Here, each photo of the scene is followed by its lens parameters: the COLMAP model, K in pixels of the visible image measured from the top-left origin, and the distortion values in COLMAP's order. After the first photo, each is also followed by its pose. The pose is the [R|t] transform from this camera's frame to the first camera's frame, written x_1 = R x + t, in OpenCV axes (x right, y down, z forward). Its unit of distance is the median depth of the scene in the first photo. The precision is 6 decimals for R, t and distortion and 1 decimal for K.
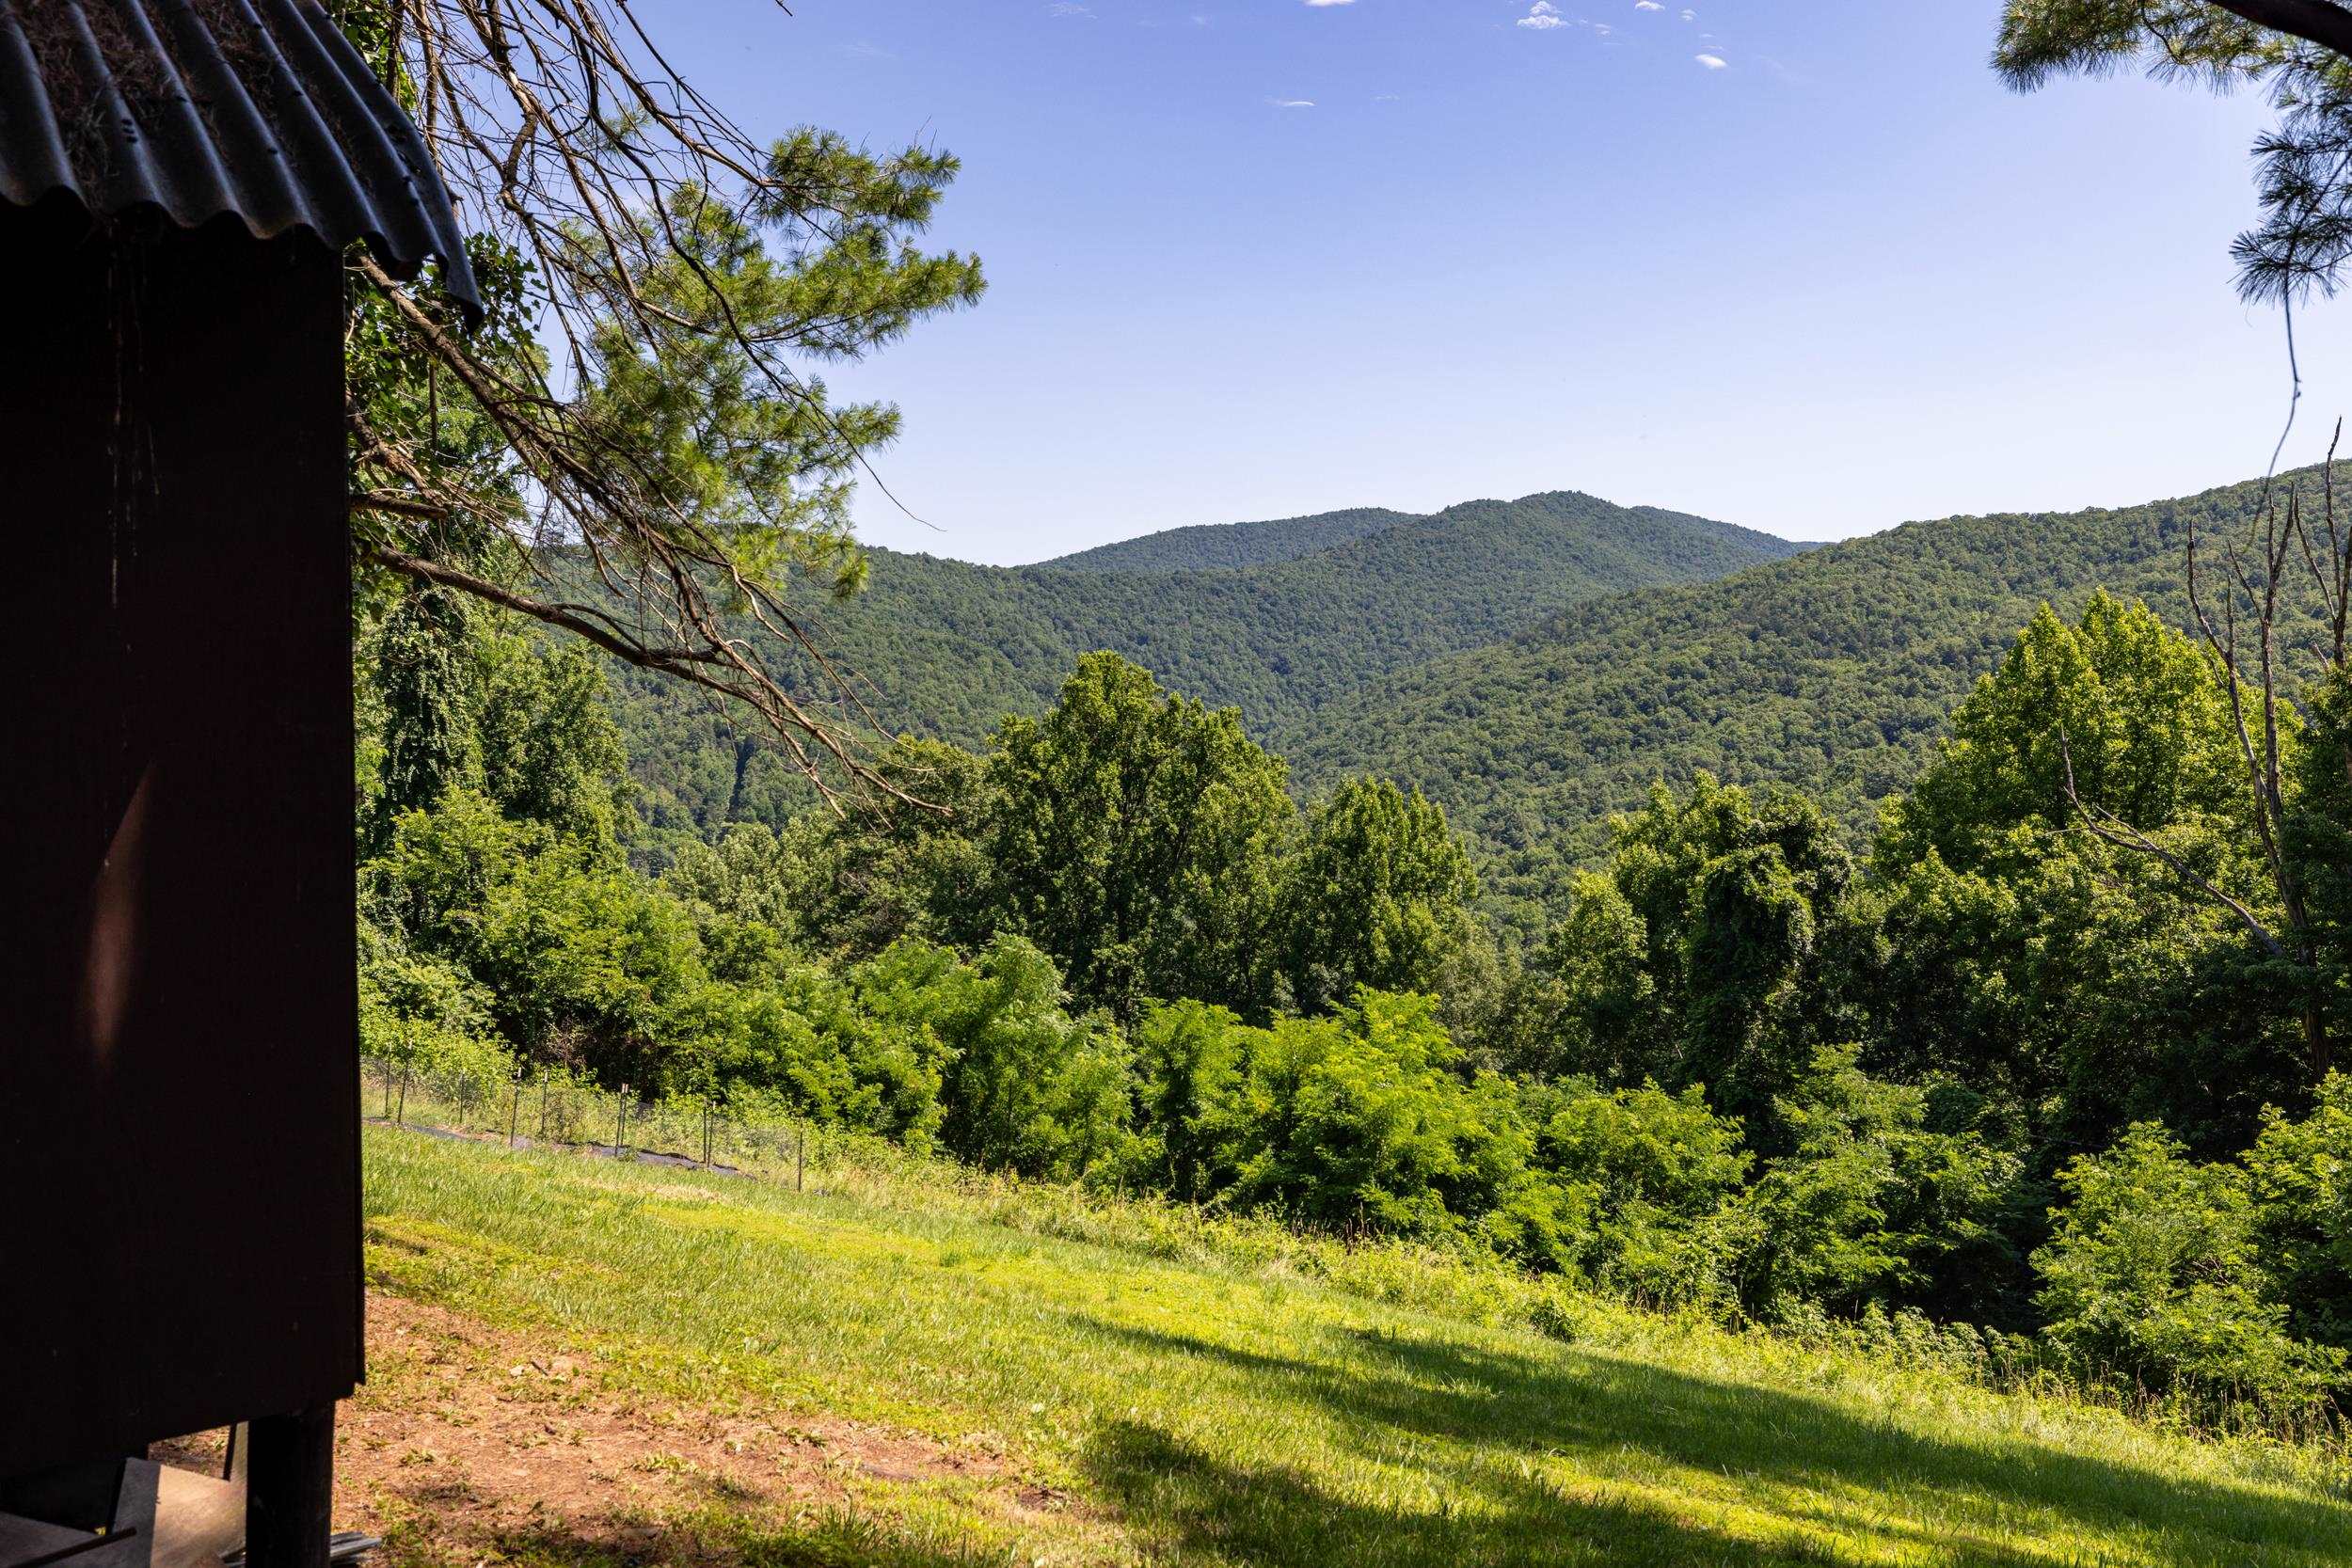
lens RADIAL K [[1909.1, 0, 1166.3], [0, 1909.1, 766.4], [0, 0, 1]] dist [0.000193, 0.005971]
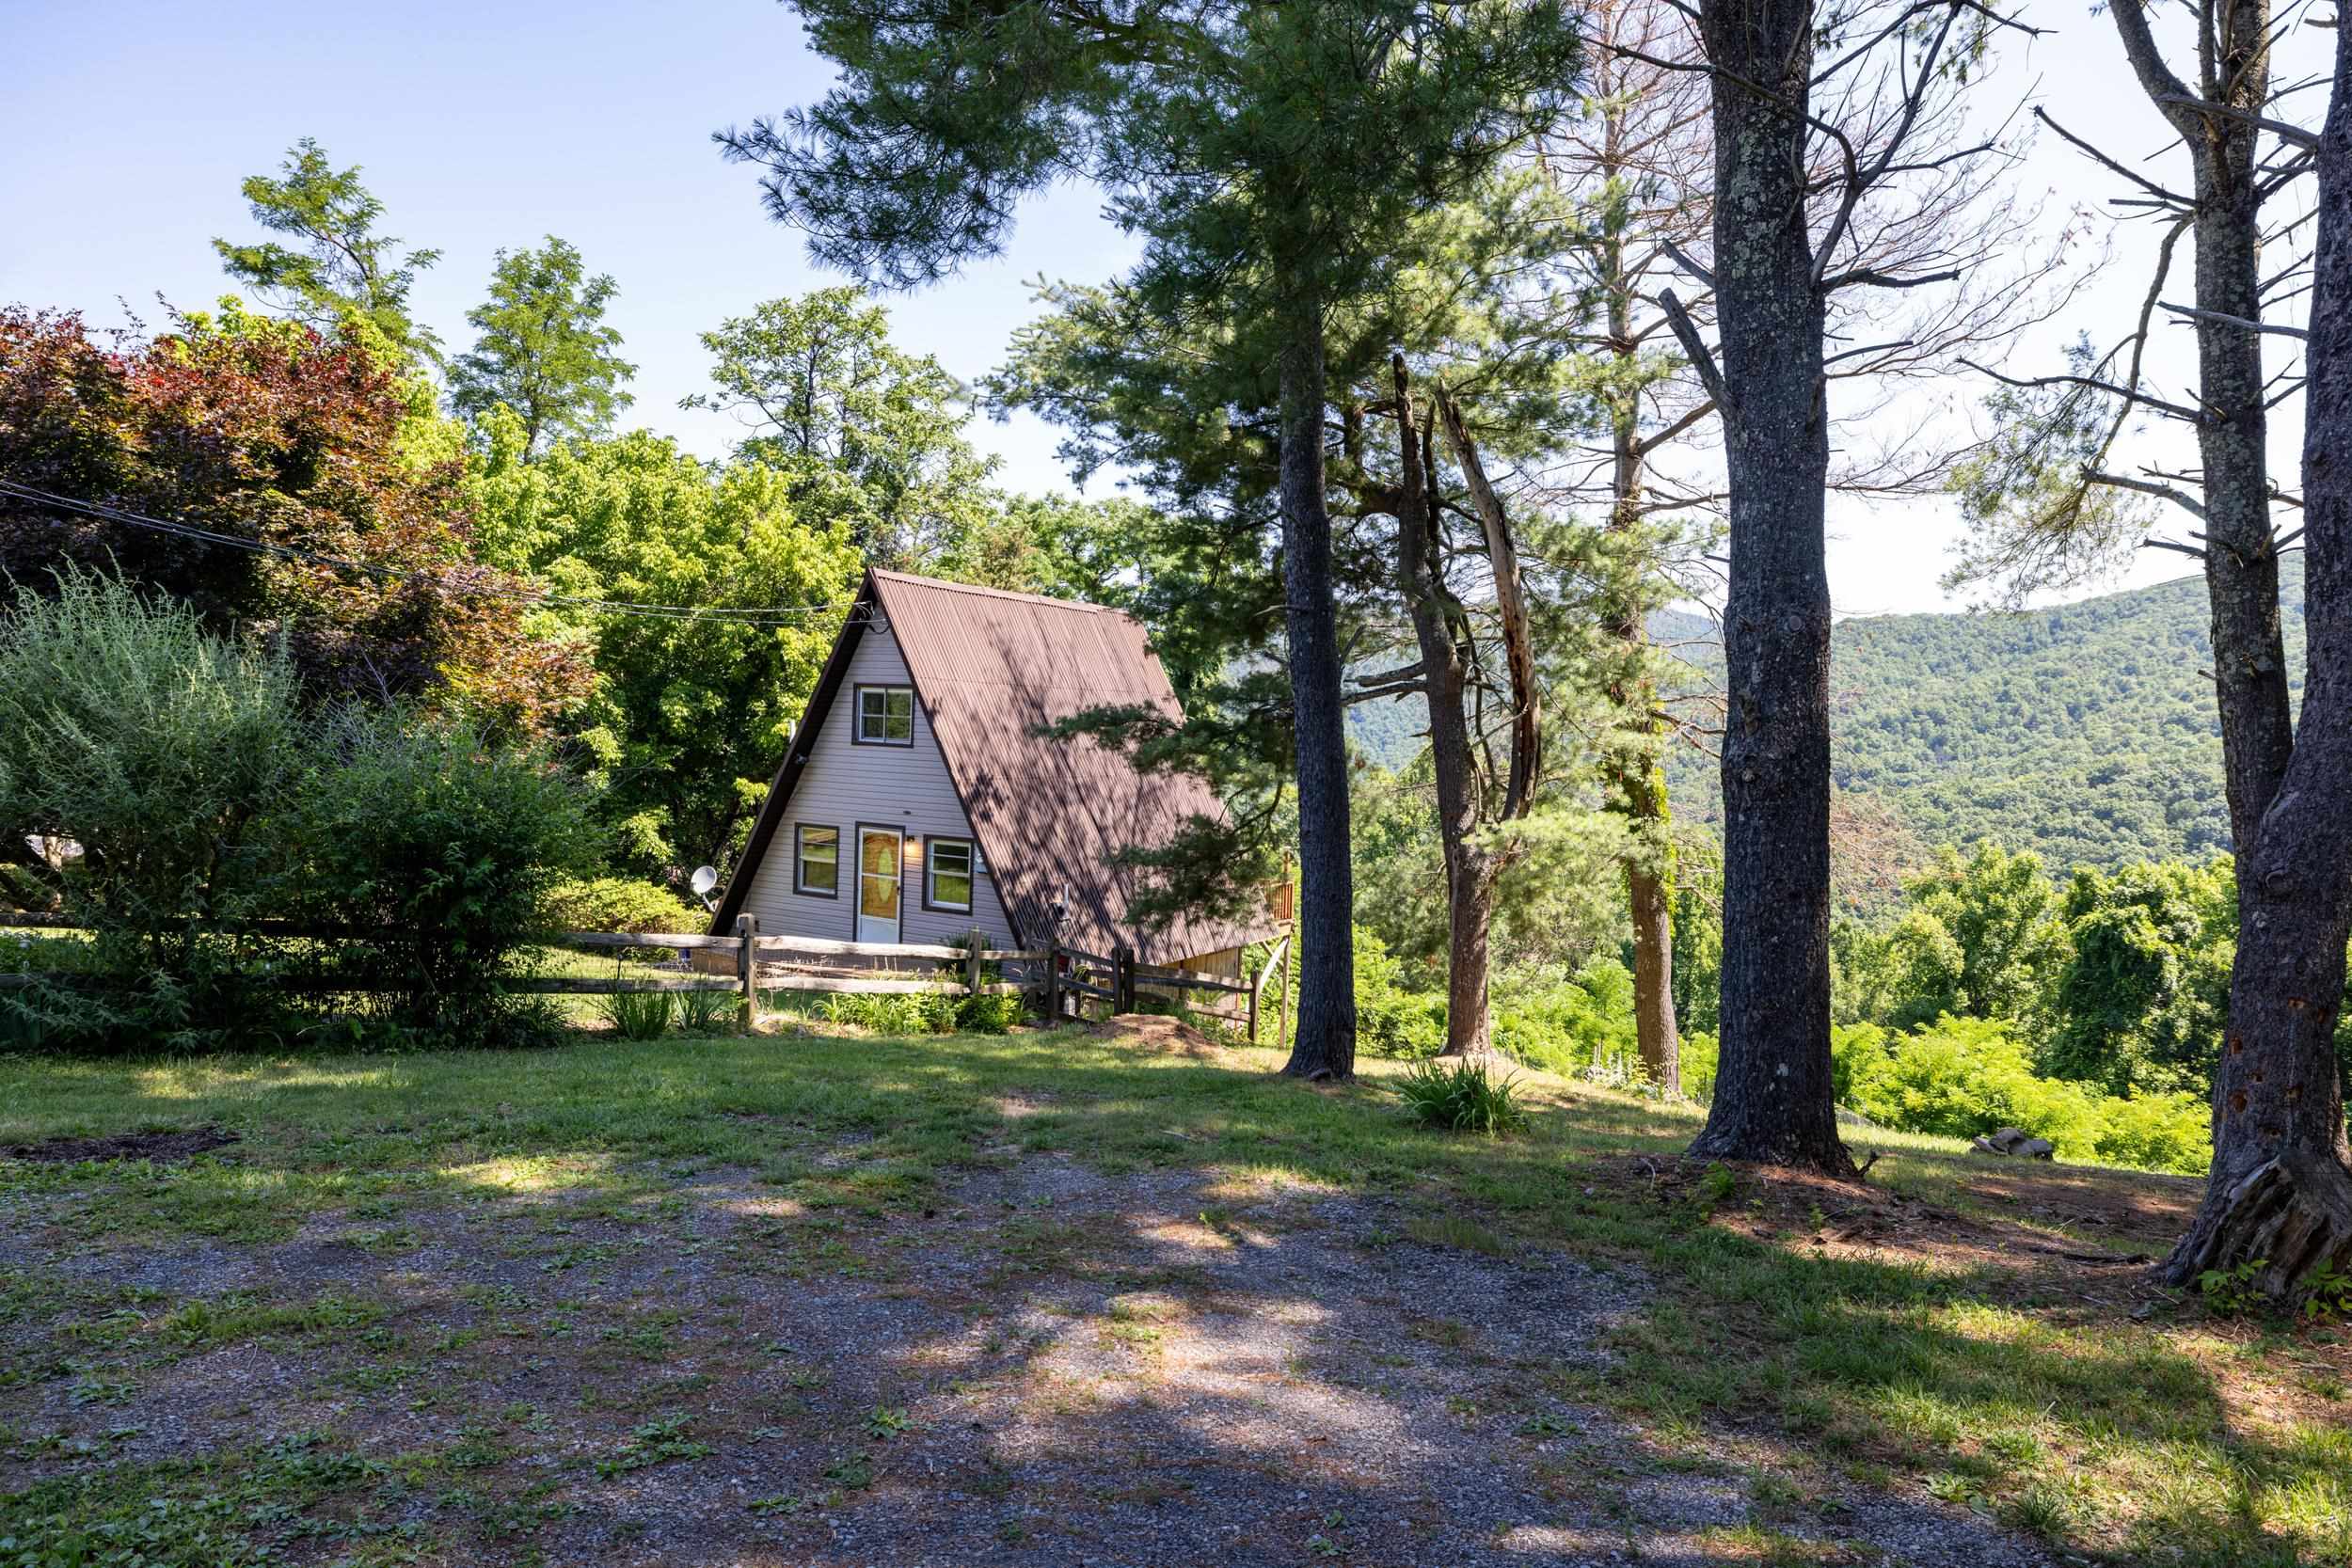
lens RADIAL K [[1437.3, 0, 1183.4], [0, 1437.3, 768.5], [0, 0, 1]] dist [0.005259, -0.003754]
pose [[0.998447, 0.026513, -0.049006, -0.201450], [-0.027130, 0.999560, -0.011964, -0.016531], [0.048667, 0.013275, 0.998727, -0.030358]]
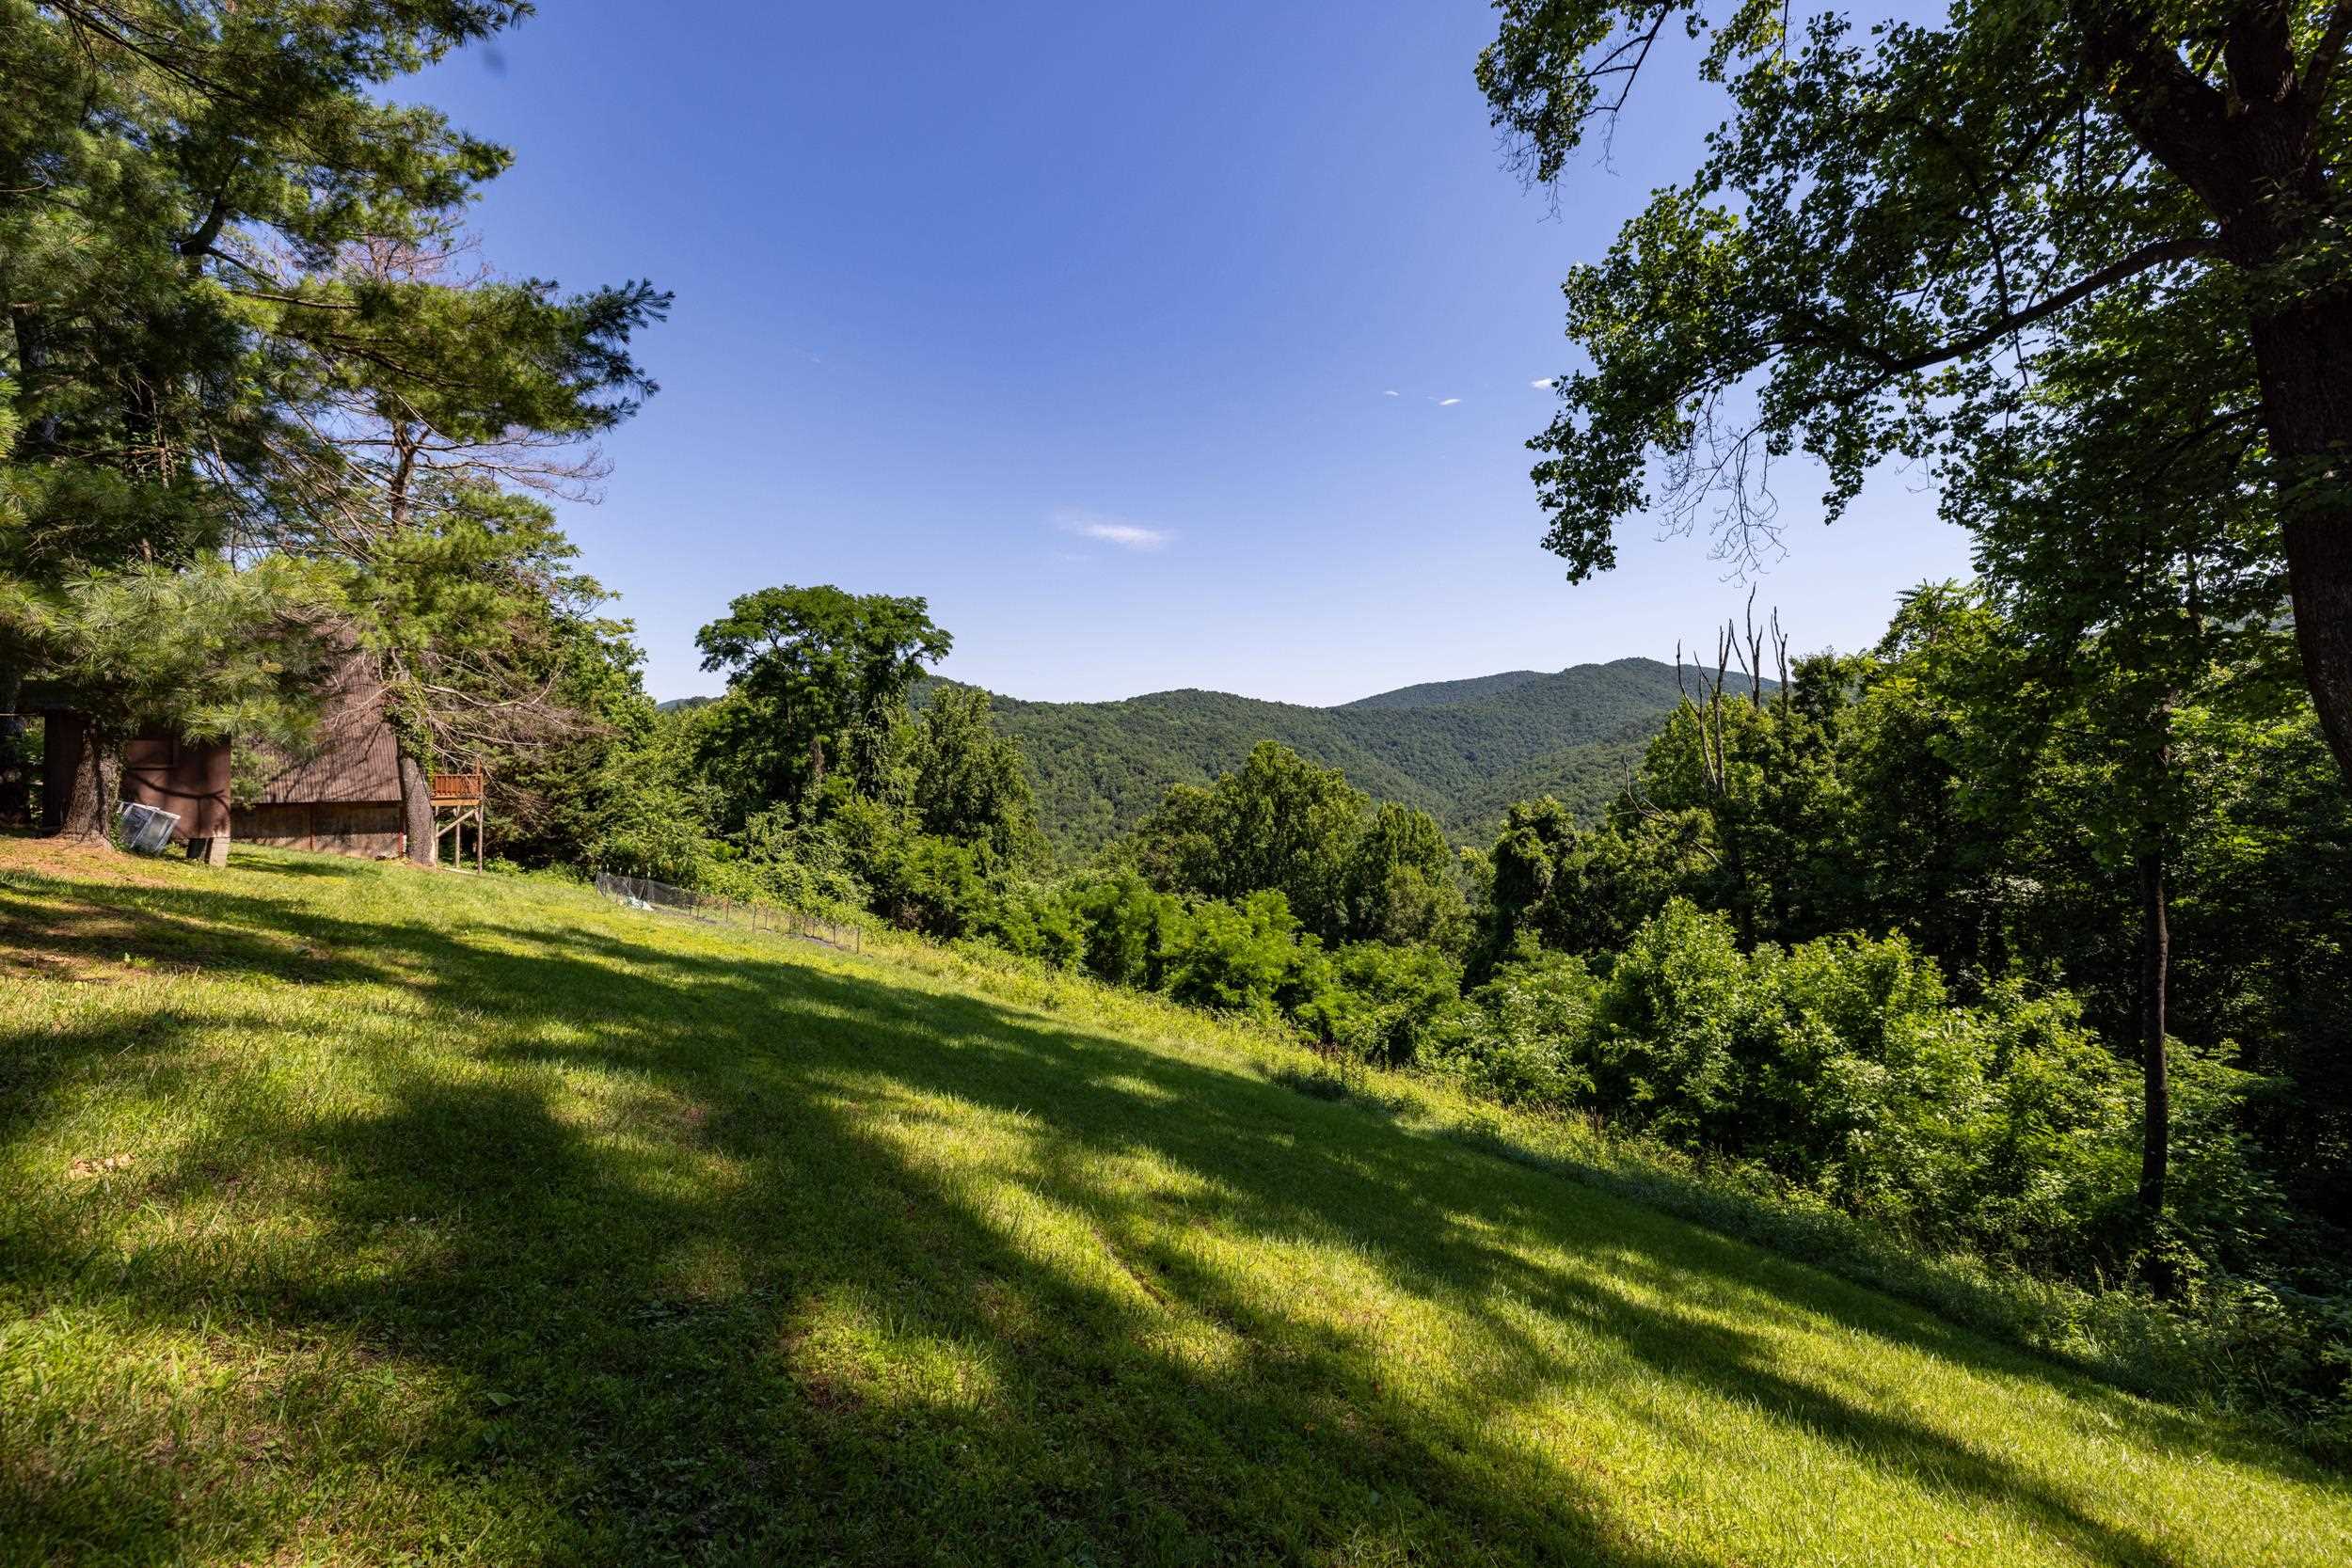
lens RADIAL K [[984.8, 0, 1178.9], [0, 984.8, 769.8], [0, 0, 1]] dist [-0.000091, 0.000850]
pose [[0.972655, -0.011070, -0.231992, 0.134725], [0.001236, 0.999096, -0.042492, 0.016294], [0.232253, 0.041043, 0.971789, -0.015866]]
